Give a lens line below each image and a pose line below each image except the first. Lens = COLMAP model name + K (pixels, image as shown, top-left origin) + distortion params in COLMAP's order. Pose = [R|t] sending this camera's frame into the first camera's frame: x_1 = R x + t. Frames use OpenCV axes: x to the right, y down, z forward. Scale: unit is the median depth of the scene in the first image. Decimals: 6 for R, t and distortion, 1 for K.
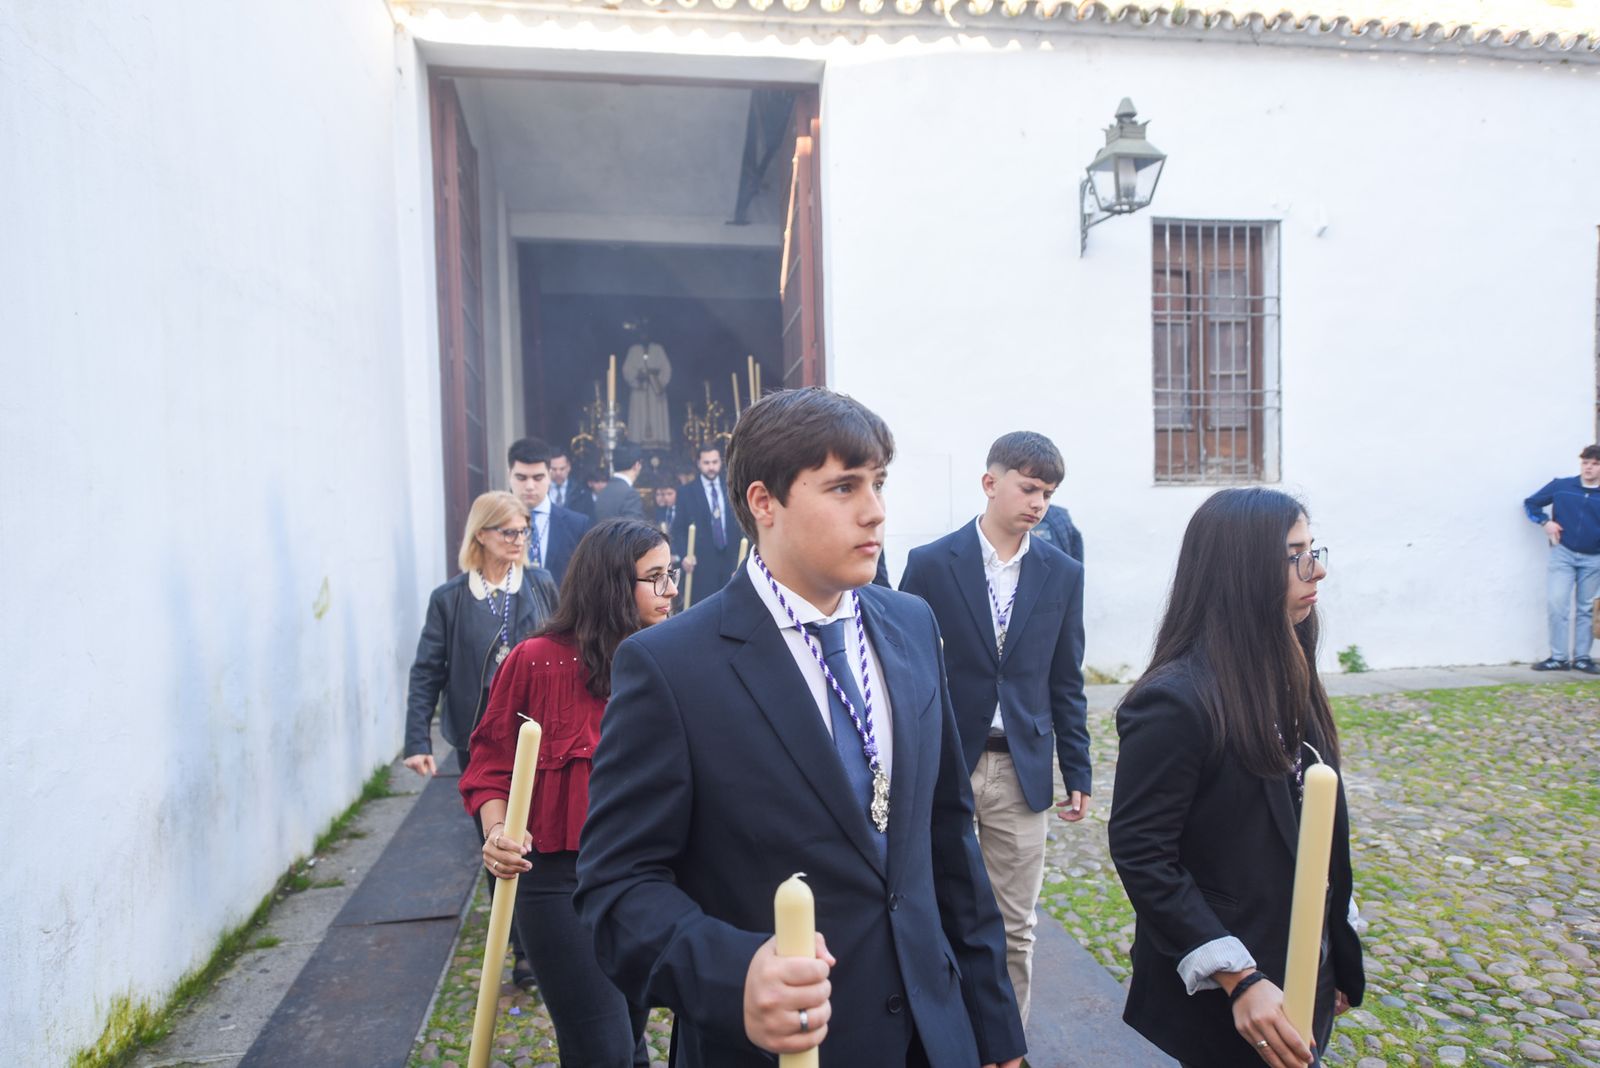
lens RADIAL K [[1052.3, 0, 791.1], [0, 1052.3, 537.9], [0, 0, 1]] dist [0.001801, -0.000884]
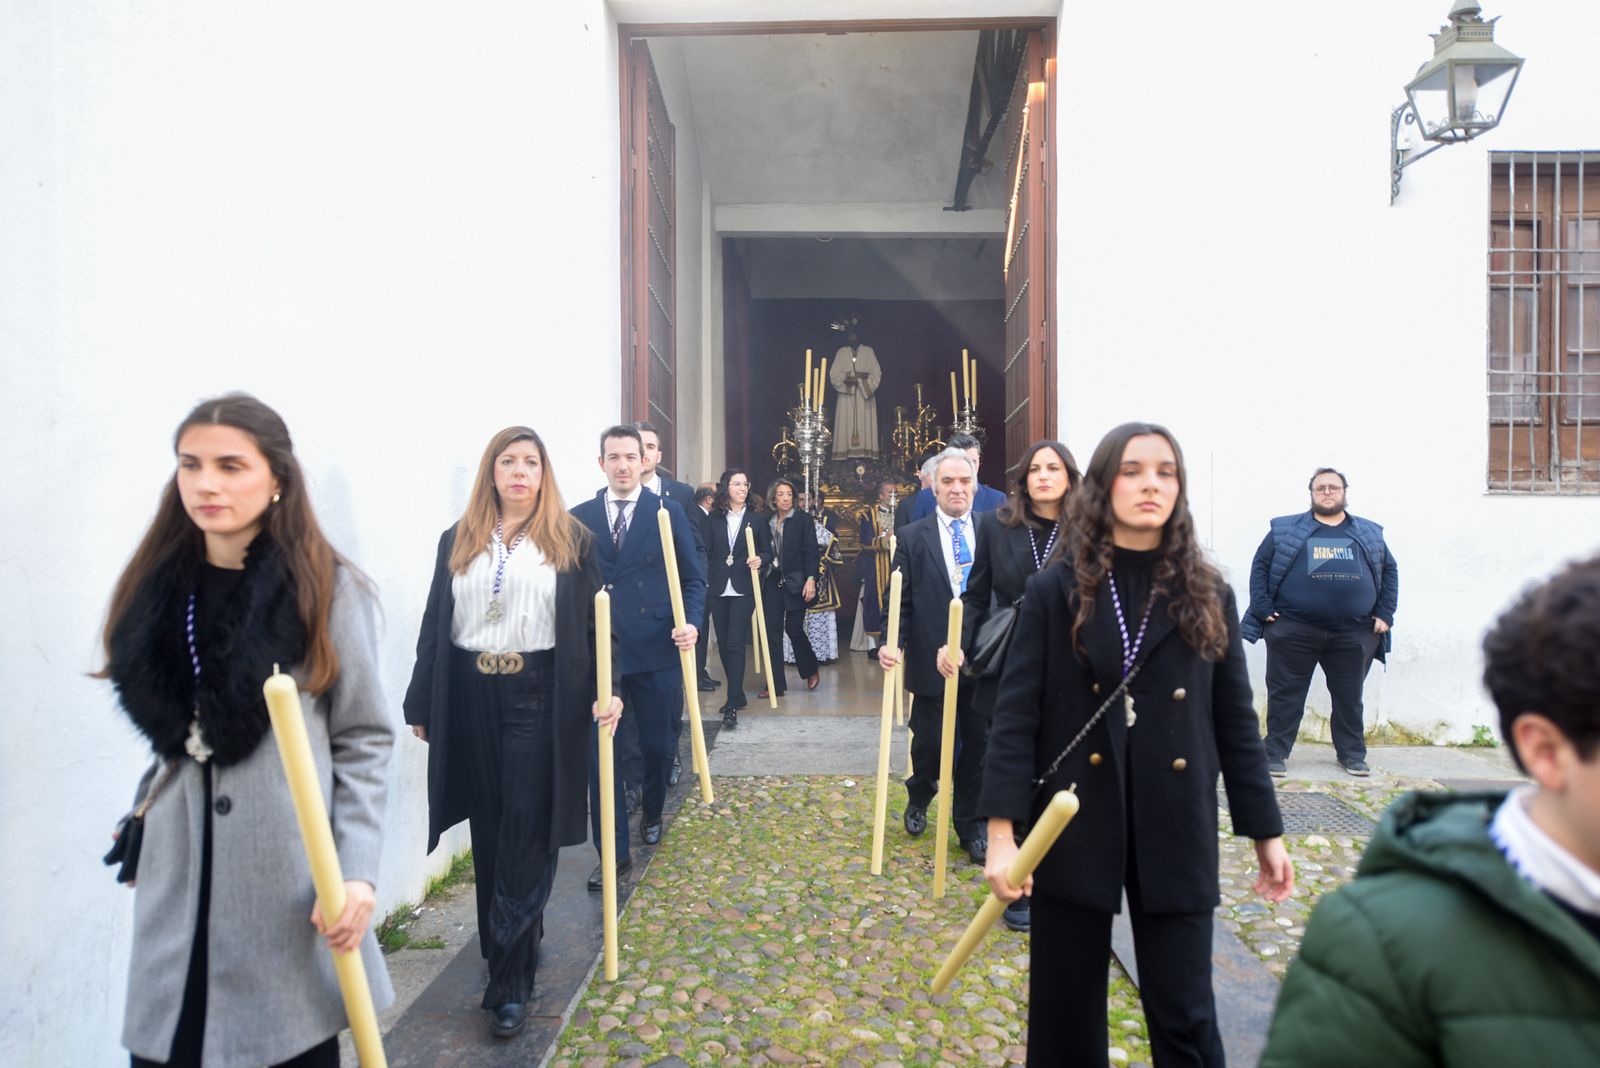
lens RADIAL K [[1052.3, 0, 791.5], [0, 1052.3, 541.3], [0, 0, 1]] dist [0.001801, -0.000884]
pose [[0.979529, 0.023079, -0.199975, -0.003486], [-0.026913, 0.999502, -0.016477, 0.012251], [0.199495, 0.021522, 0.979662, 0.137680]]
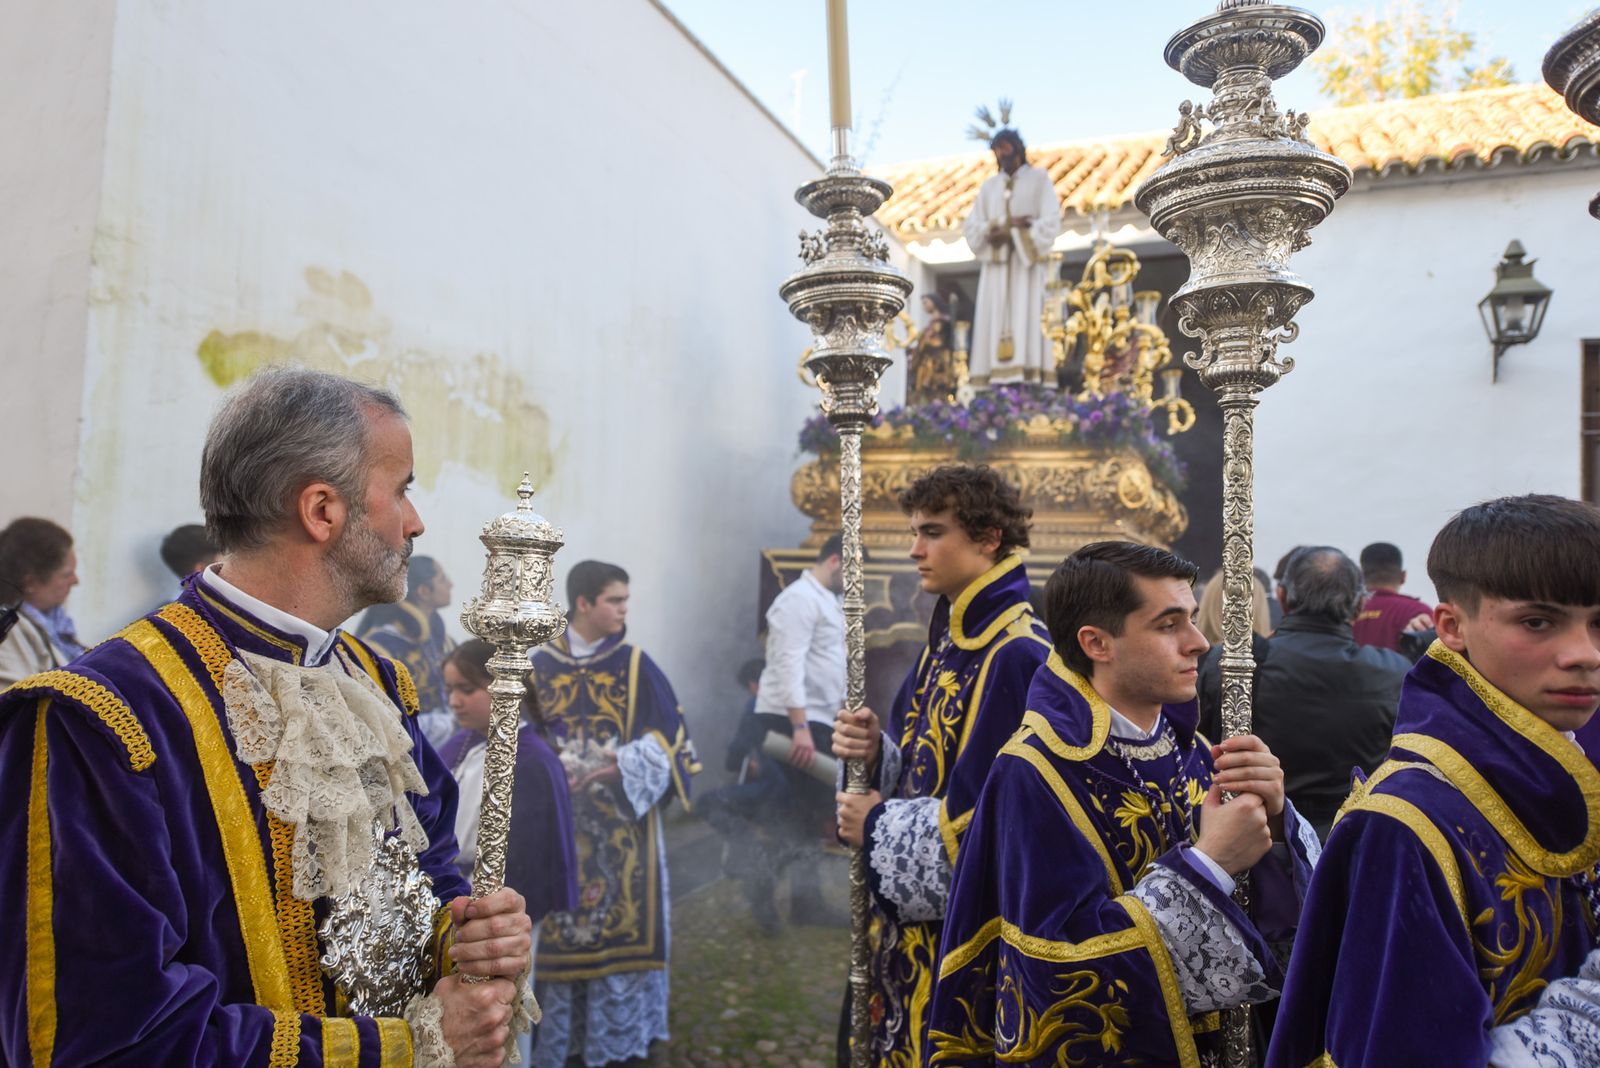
lens RADIAL K [[1052.3, 0, 793.9], [0, 1052.3, 542.0], [0, 0, 1]] dist [0.001801, -0.000884]
pose [[0.815185, 0.033139, -0.578252, 0.121800], [-0.061277, 0.997693, -0.029208, 0.012896], [0.575950, 0.059243, 0.815335, 1.032512]]
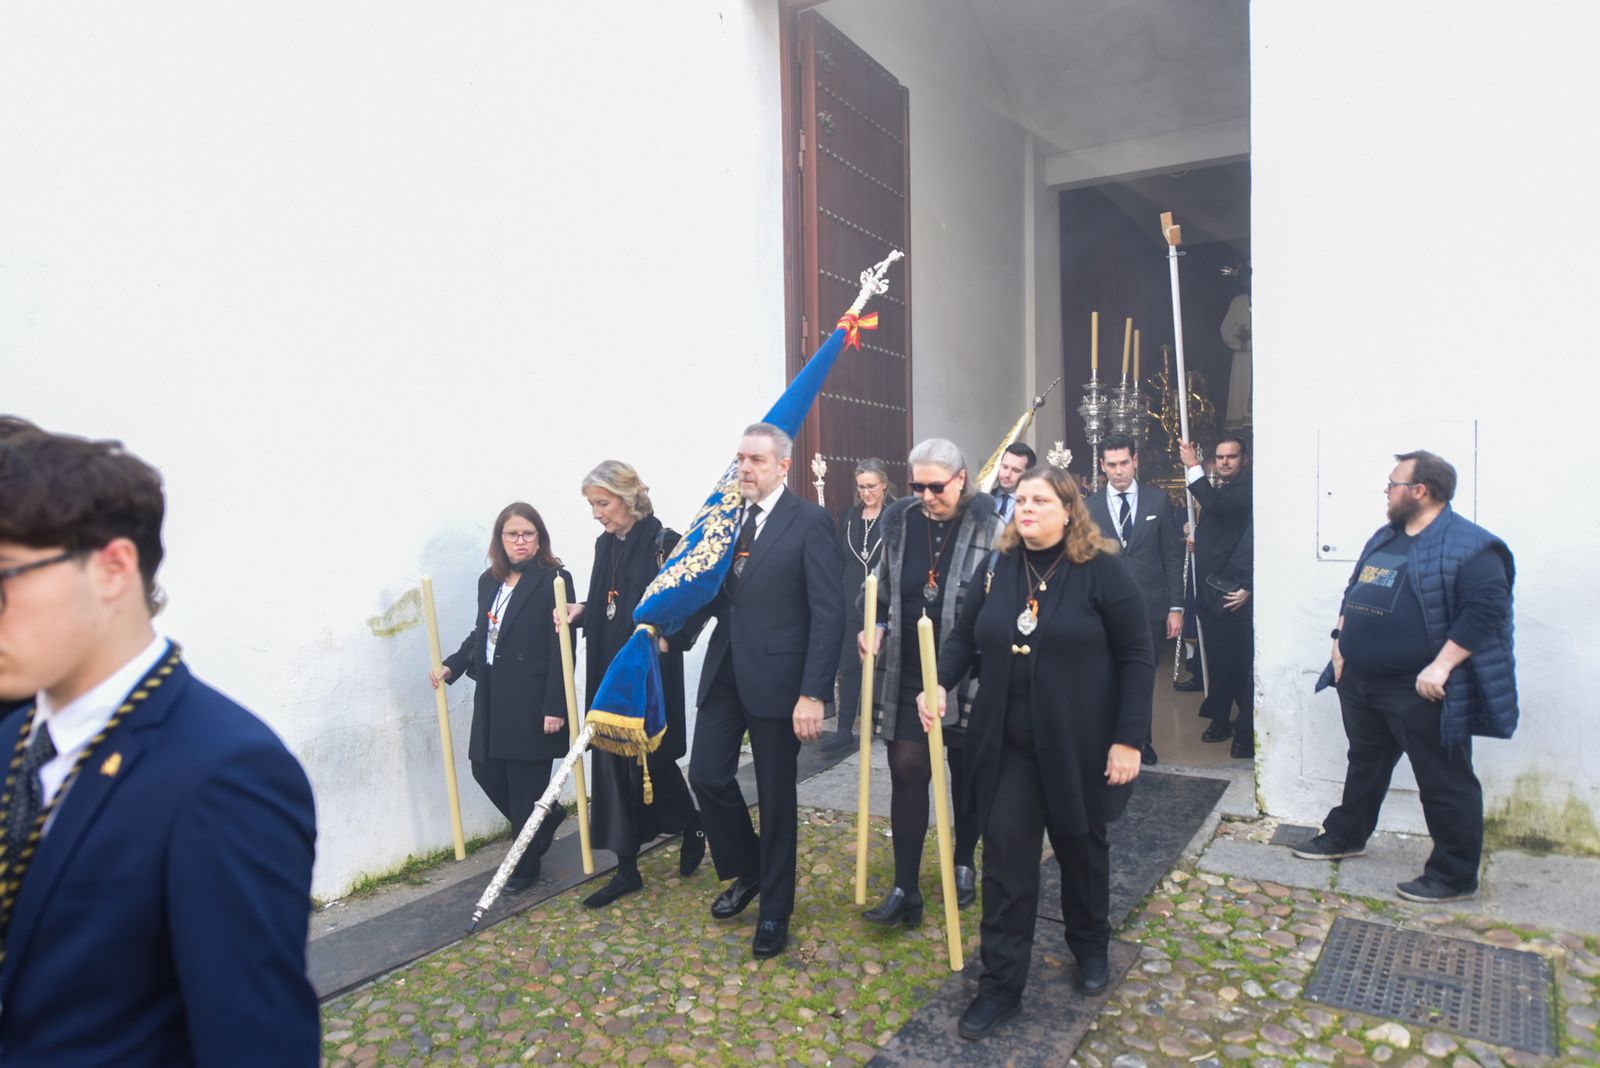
lens RADIAL K [[1052.3, 0, 799.7], [0, 1052.3, 539.7], [0, 0, 1]] dist [0.001801, -0.000884]
pose [[0.745147, 0.032589, -0.666104, 0.258021], [-0.021356, 0.999459, 0.025008, -0.022399], [0.666559, -0.004409, 0.745440, 0.346714]]
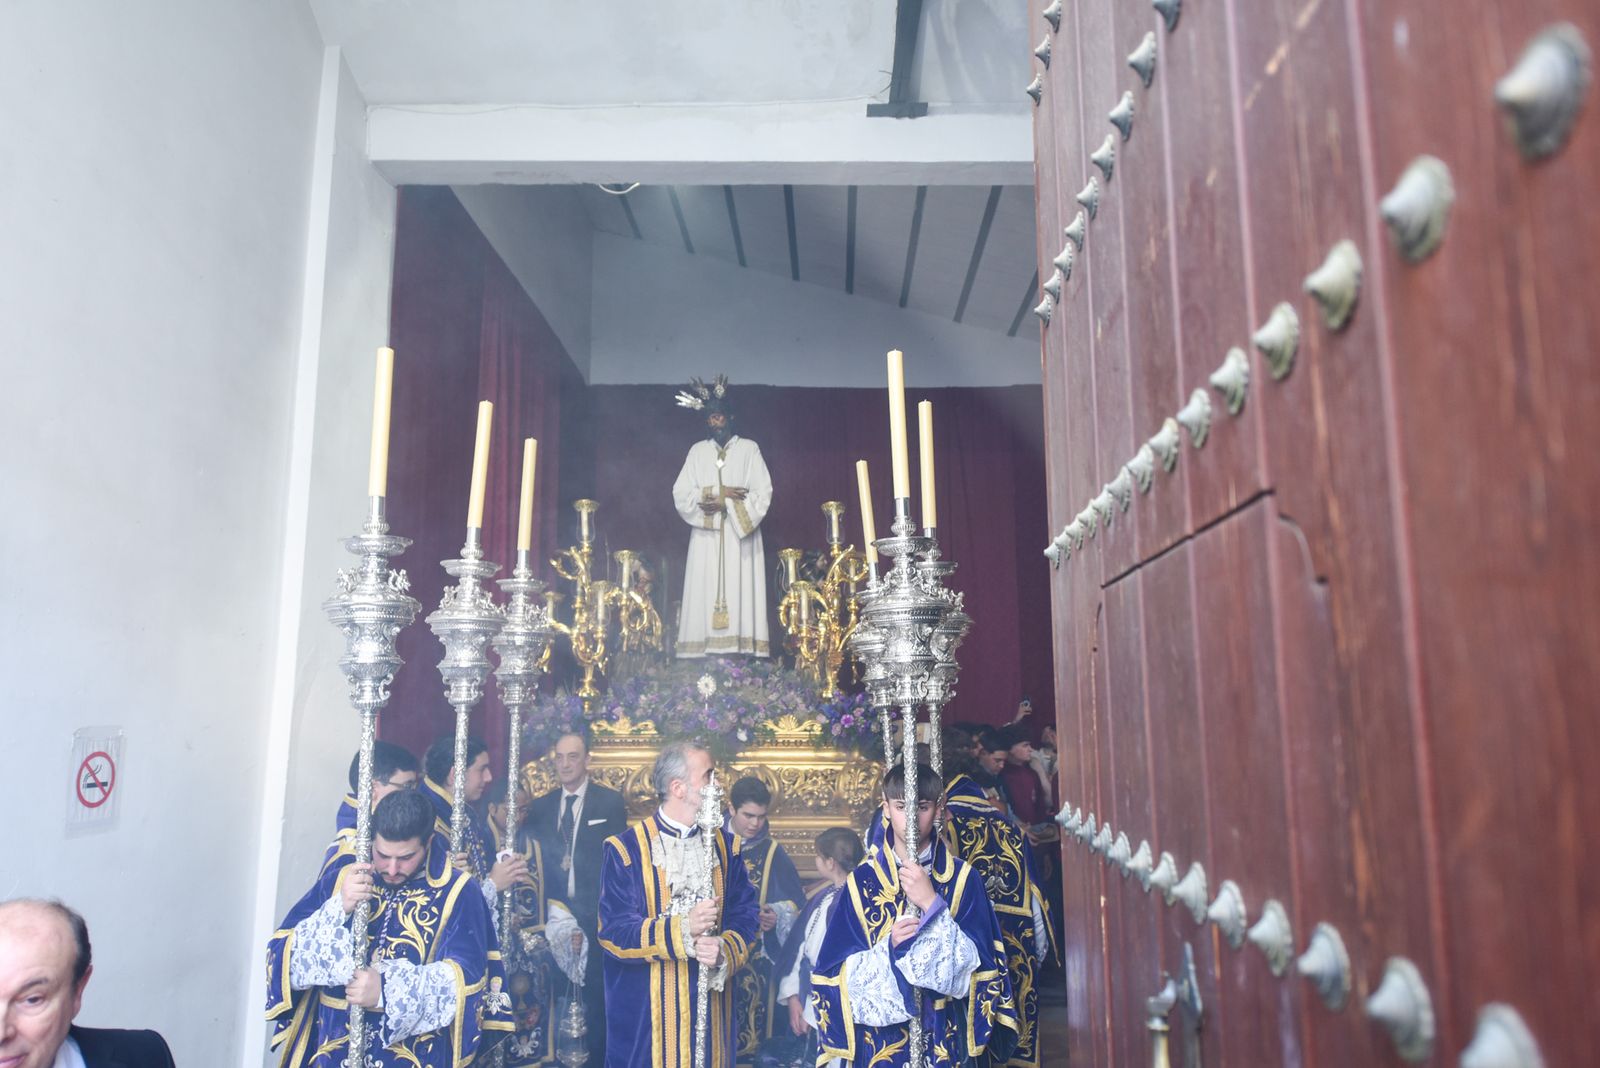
lens RADIAL K [[1052.3, 0, 791.5], [0, 1052.3, 548.0], [0, 0, 1]] dist [0.001801, -0.000884]
pose [[0.978569, -0.007153, -0.205797, -0.012255], [-0.028731, 0.984878, -0.170850, -0.095441], [0.203907, 0.173102, 0.963565, 1.007618]]
